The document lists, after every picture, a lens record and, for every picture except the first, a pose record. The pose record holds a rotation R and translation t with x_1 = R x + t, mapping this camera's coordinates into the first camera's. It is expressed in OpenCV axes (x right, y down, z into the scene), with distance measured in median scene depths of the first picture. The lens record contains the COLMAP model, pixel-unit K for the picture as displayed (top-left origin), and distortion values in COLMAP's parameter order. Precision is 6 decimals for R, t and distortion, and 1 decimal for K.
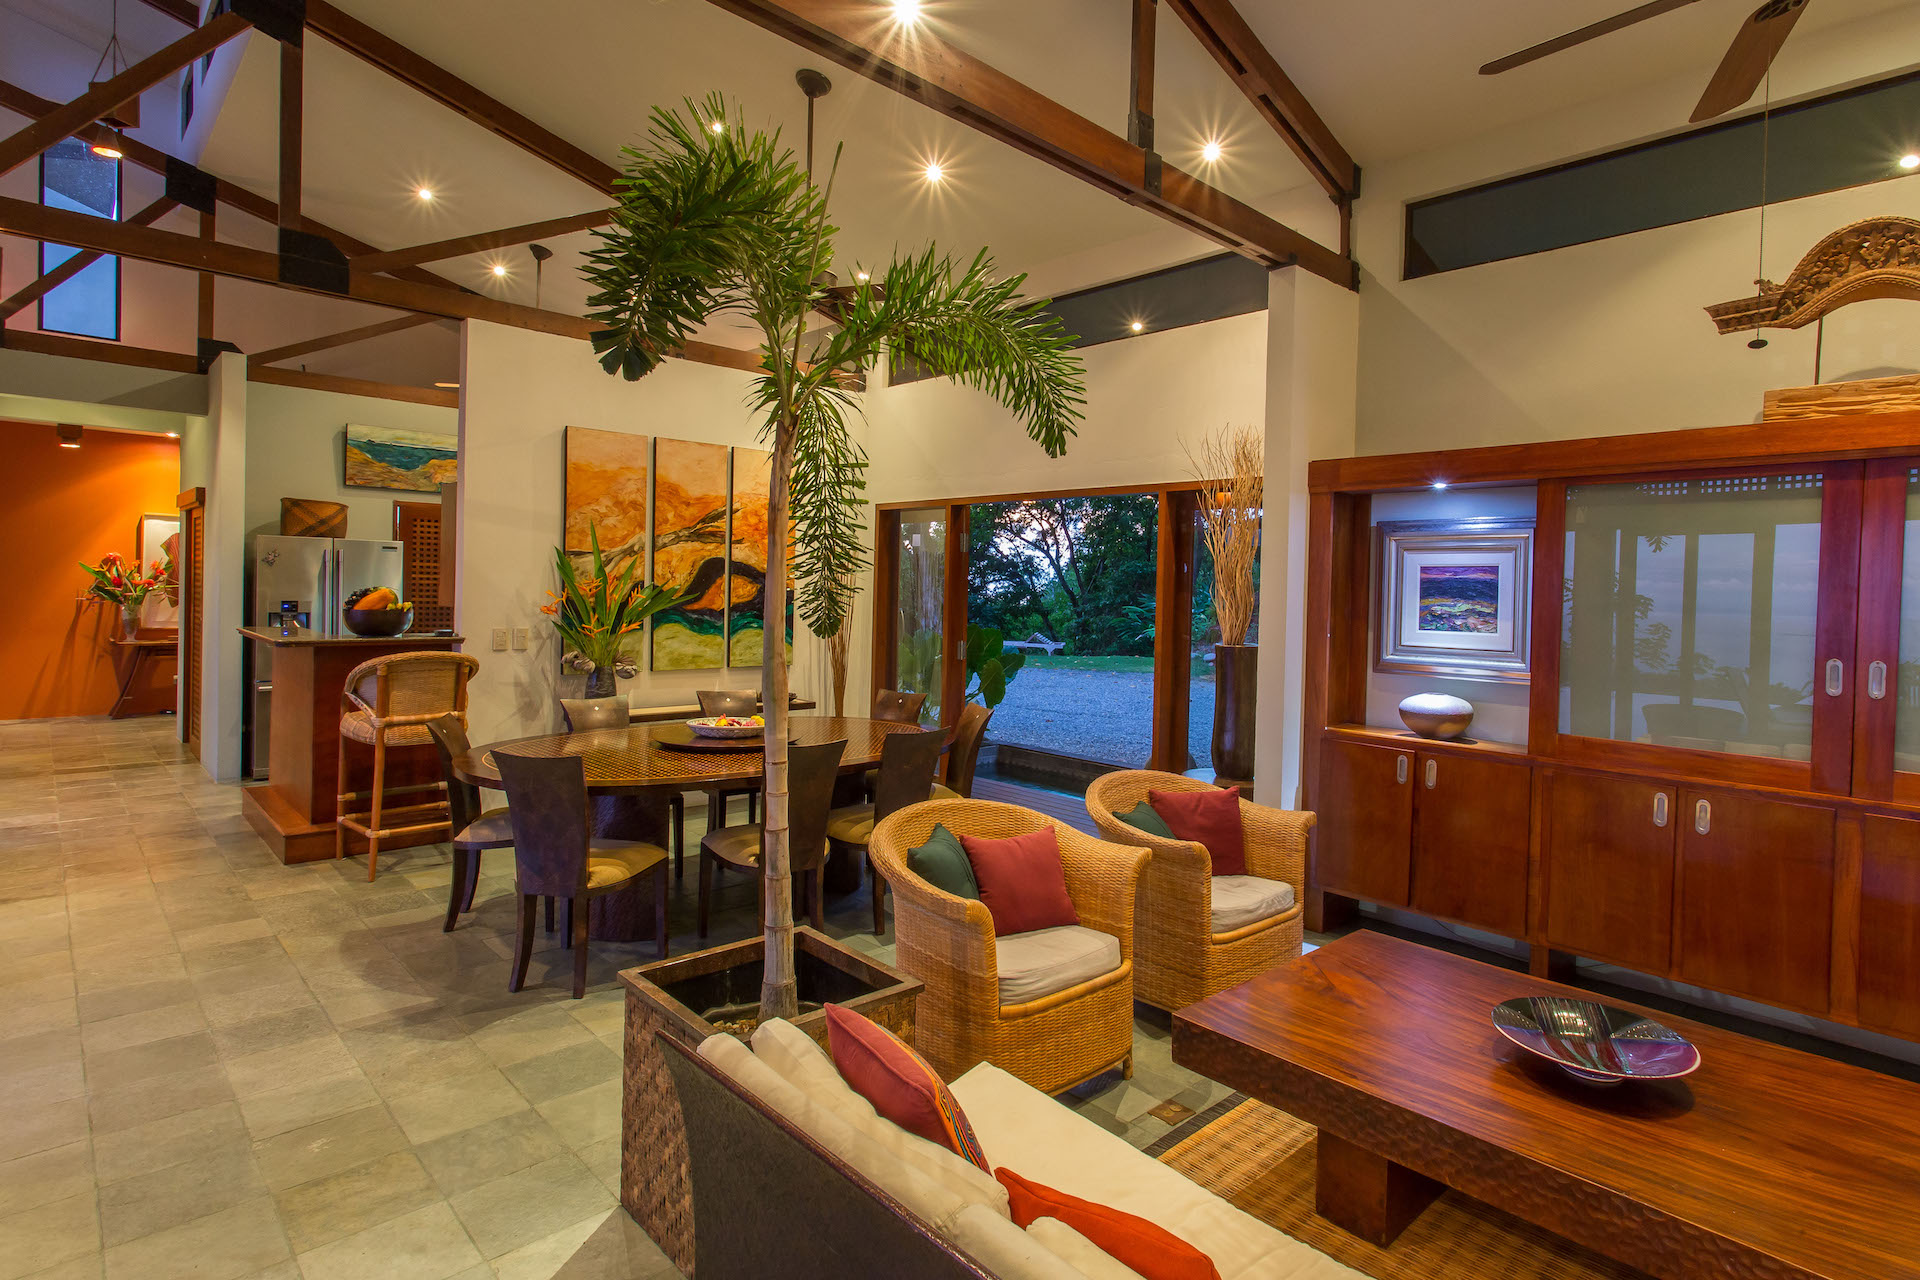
lens RADIAL K [[1093.2, 0, 961.5], [0, 1093.2, 606.8], [0, 0, 1]] dist [0.001761, 0.001246]
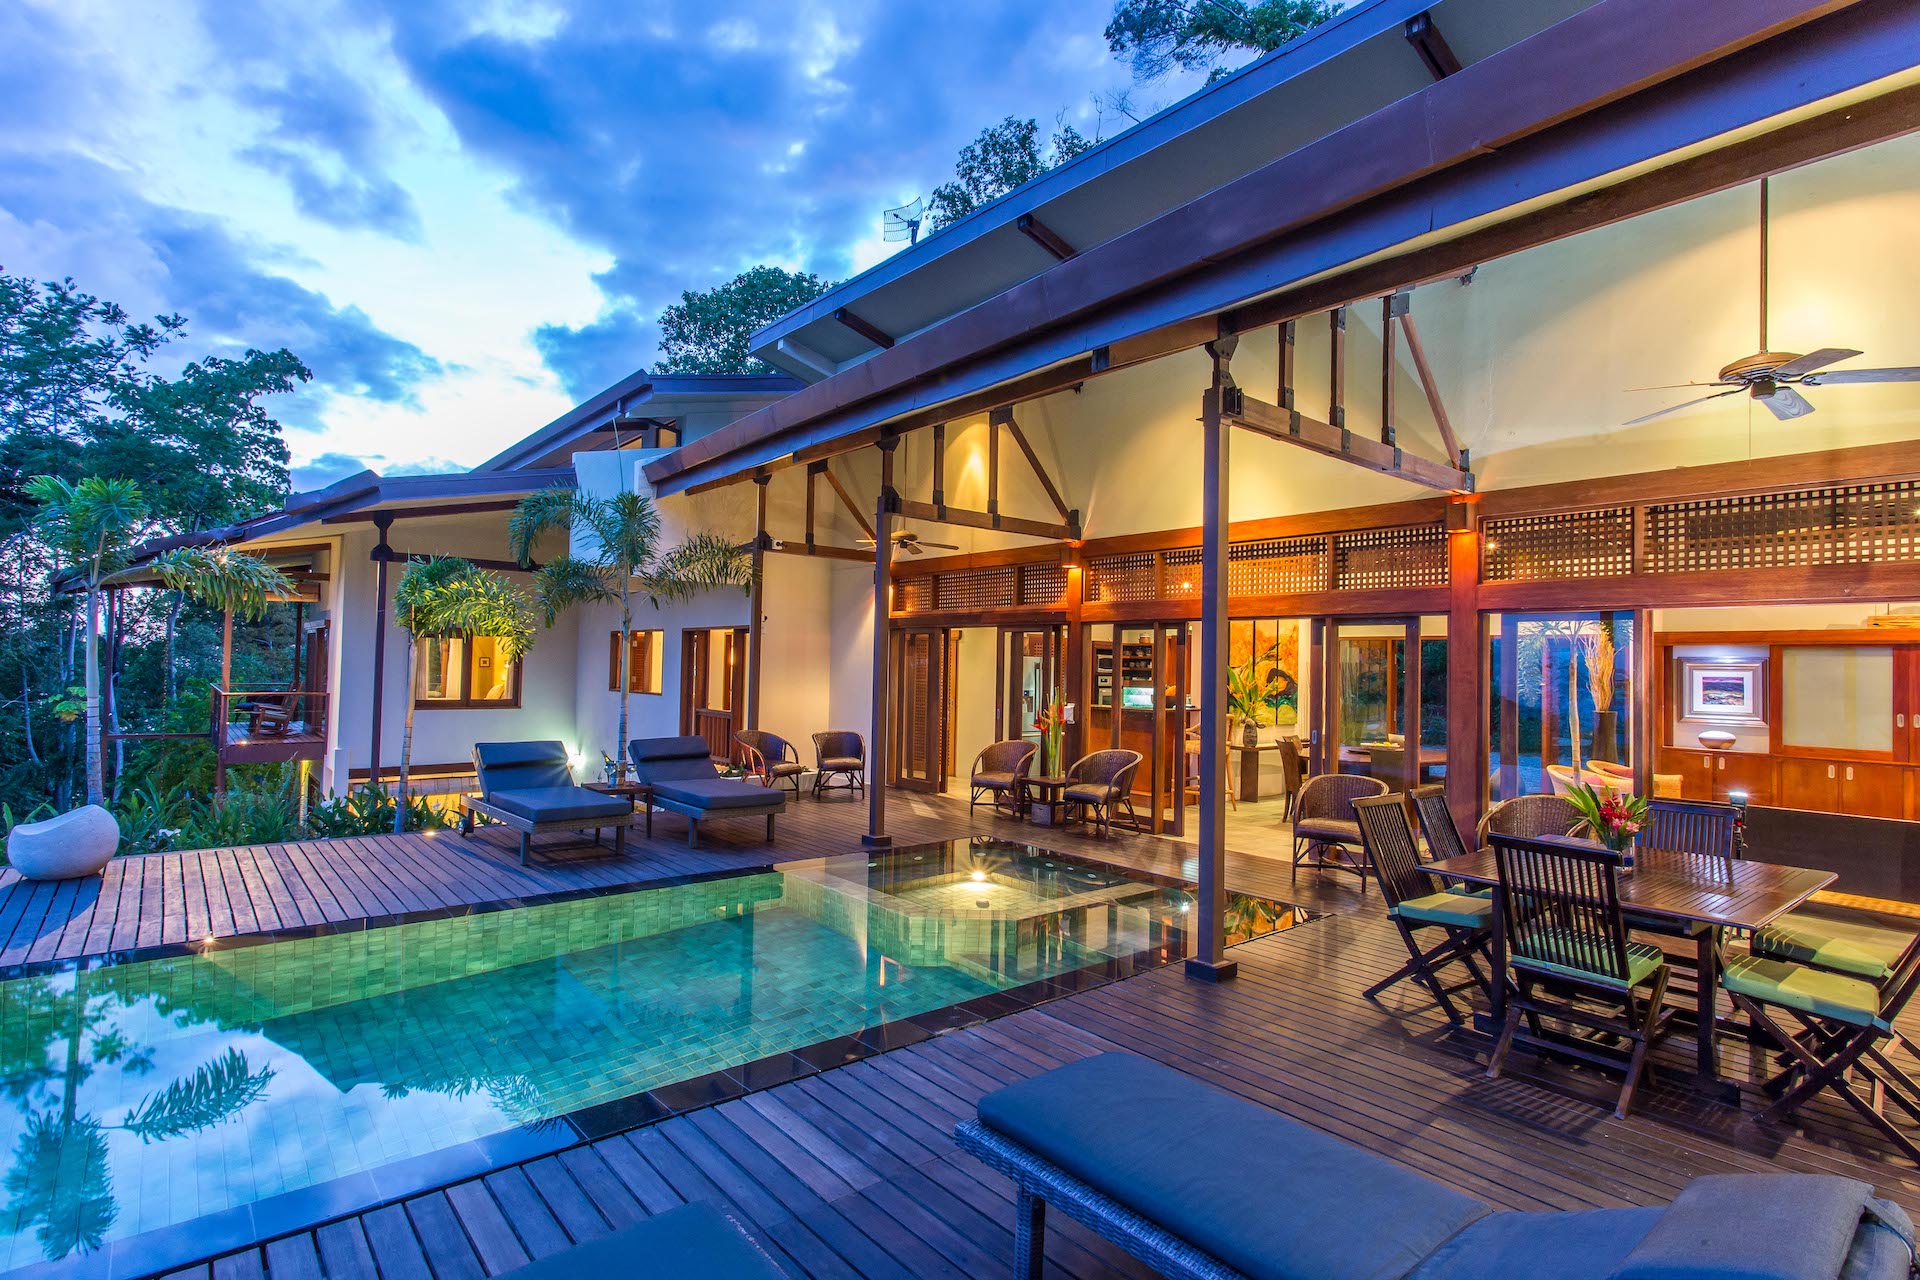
lens RADIAL K [[941.6, 0, 960.0], [0, 941.6, 640.0], [0, 0, 1]] dist [-0.001448, 0.000024]
pose [[0.994763, -0.006812, -0.101985, -0.971813], [0.001820, 0.998799, -0.048959, -0.020705], [0.102196, 0.048517, 0.993580, -1.183737]]
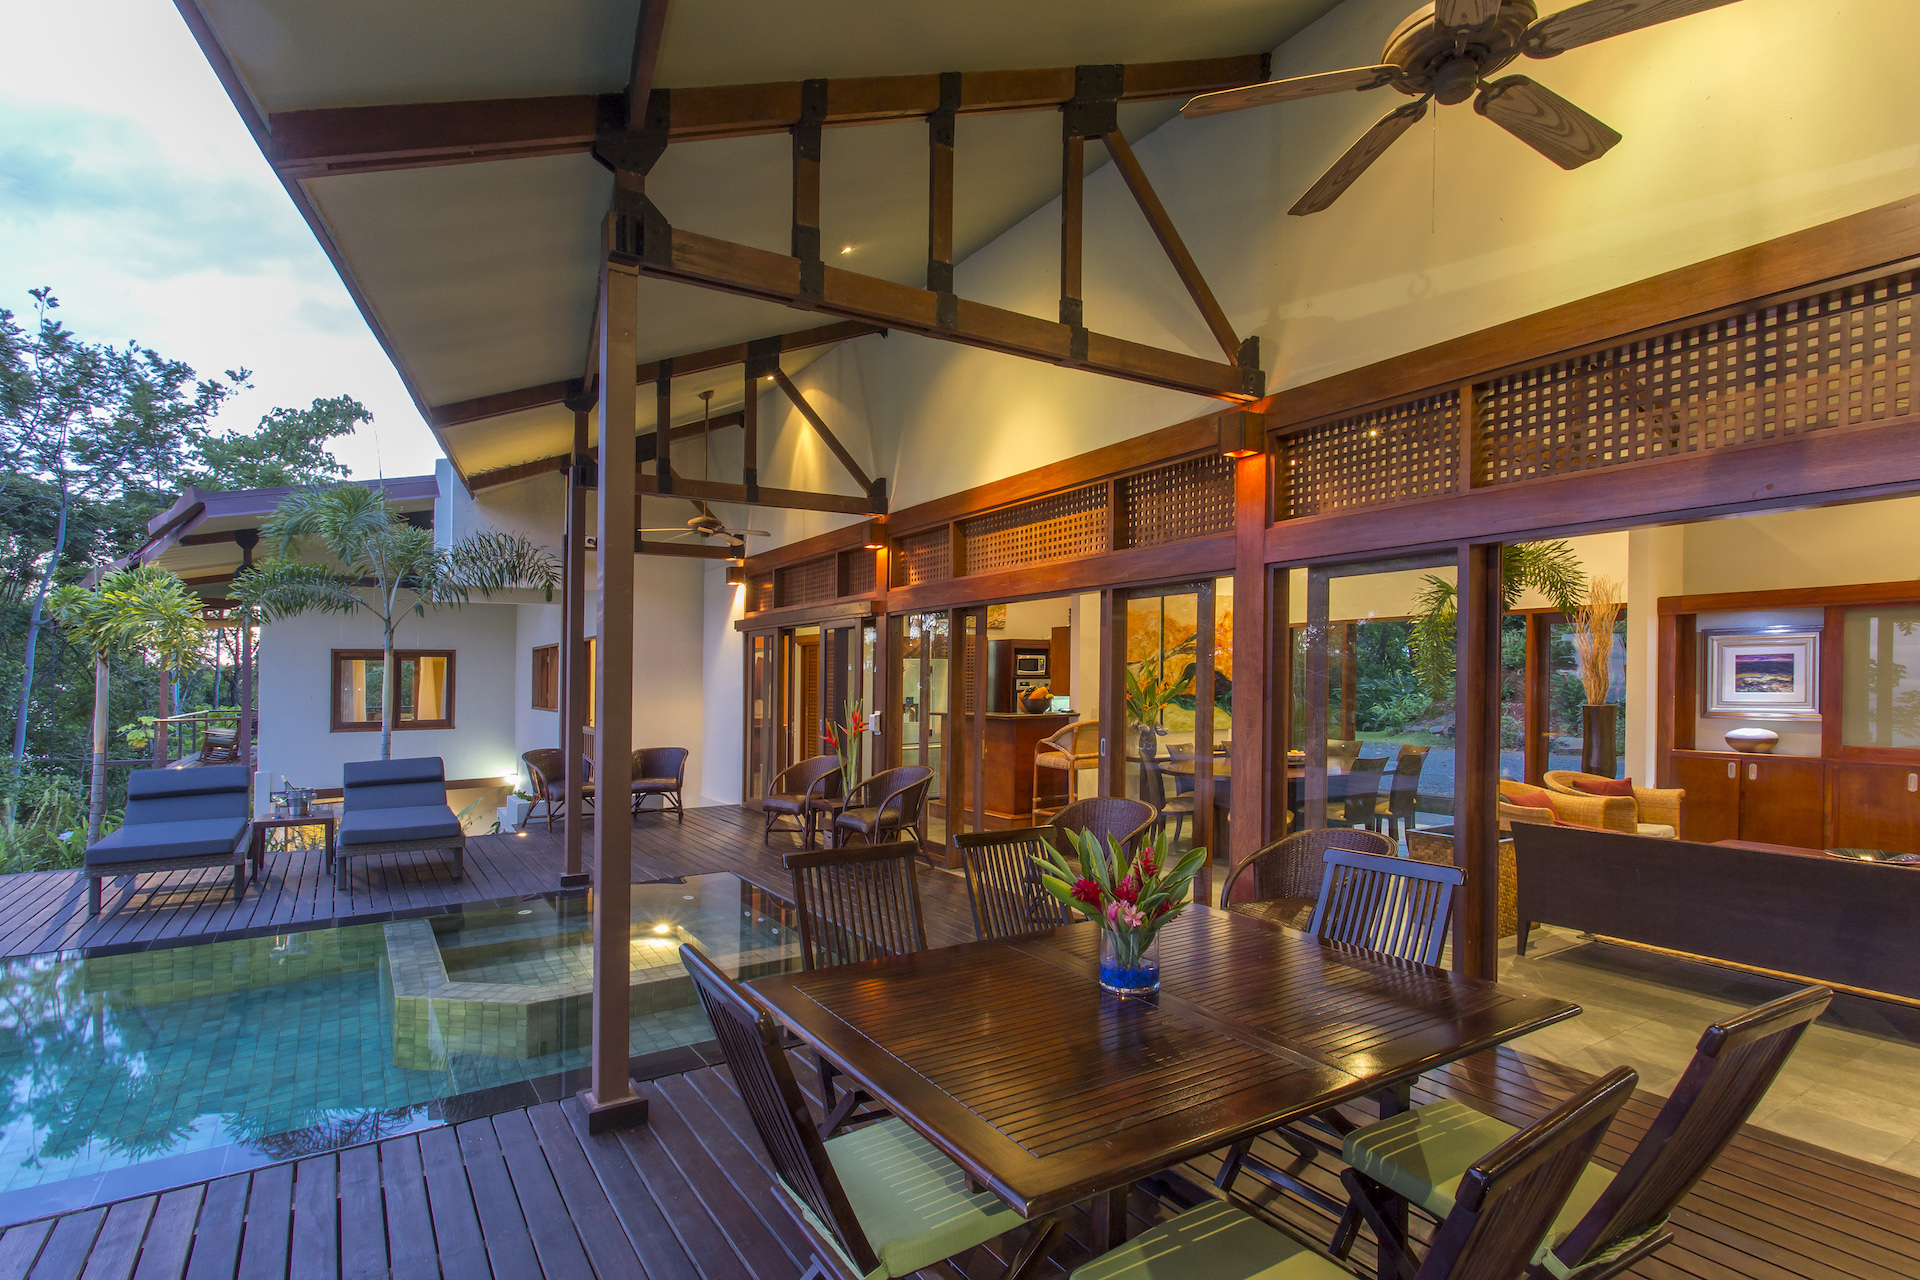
lens RADIAL K [[926.9, 0, 912.1], [0, 926.9, 694.7], [0, 0, 1]] dist [0.002967, -0.000056]
pose [[0.966764, -0.027510, -0.254188, -0.473120], [0.026916, 0.999621, -0.005815, -0.001006], [0.254251, -0.001220, 0.967137, -0.758690]]
